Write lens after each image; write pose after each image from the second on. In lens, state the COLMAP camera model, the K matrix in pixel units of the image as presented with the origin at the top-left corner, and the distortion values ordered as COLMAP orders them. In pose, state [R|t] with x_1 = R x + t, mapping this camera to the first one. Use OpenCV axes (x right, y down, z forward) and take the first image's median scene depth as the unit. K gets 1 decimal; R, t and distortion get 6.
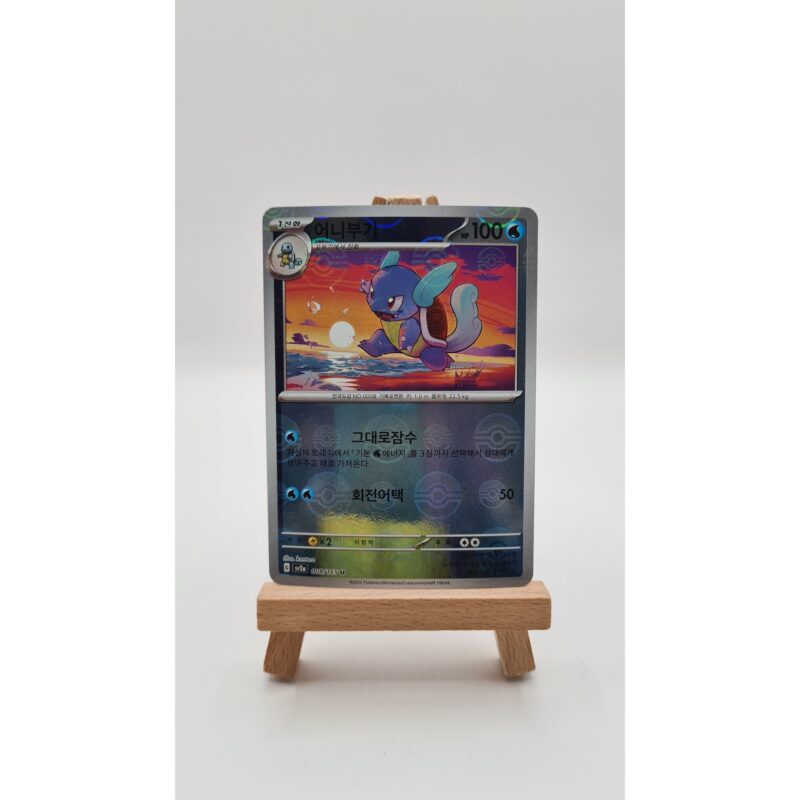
lens RADIAL K [[1184.3, 0, 399.8], [0, 1184.3, 370.9], [0, 0, 1]] dist [-0.009261, -0.064543]
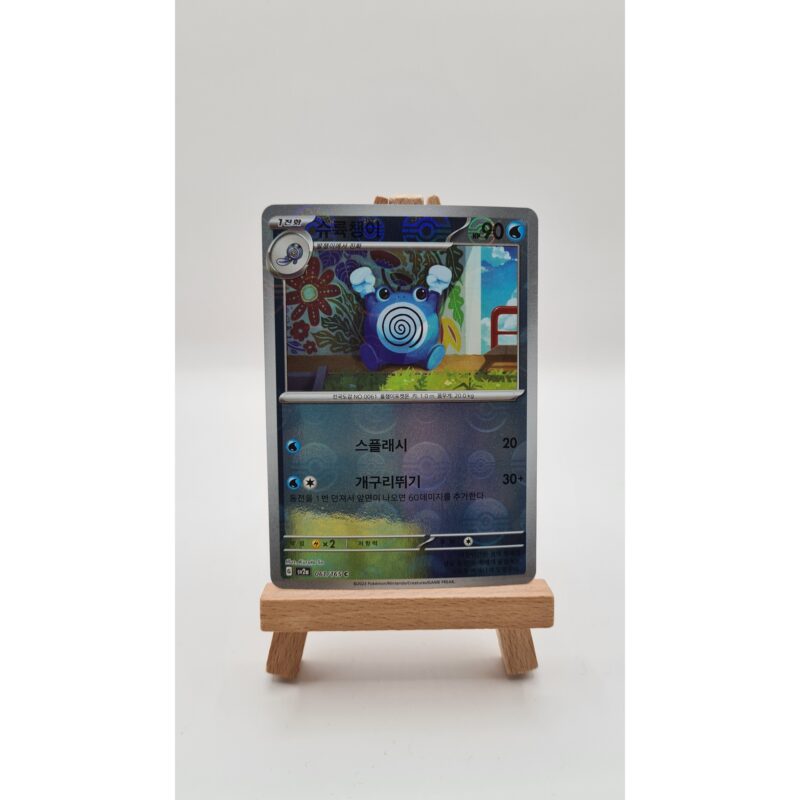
lens RADIAL K [[1184.3, 0, 399.8], [0, 1184.3, 370.9], [0, 0, 1]] dist [-0.009261, -0.064543]
pose [[0.991851, -0.005258, 0.127293, -0.129136], [0.005278, 0.999986, 0.000182, -0.000075], [-0.127292, 0.000491, 0.991865, 0.011399]]
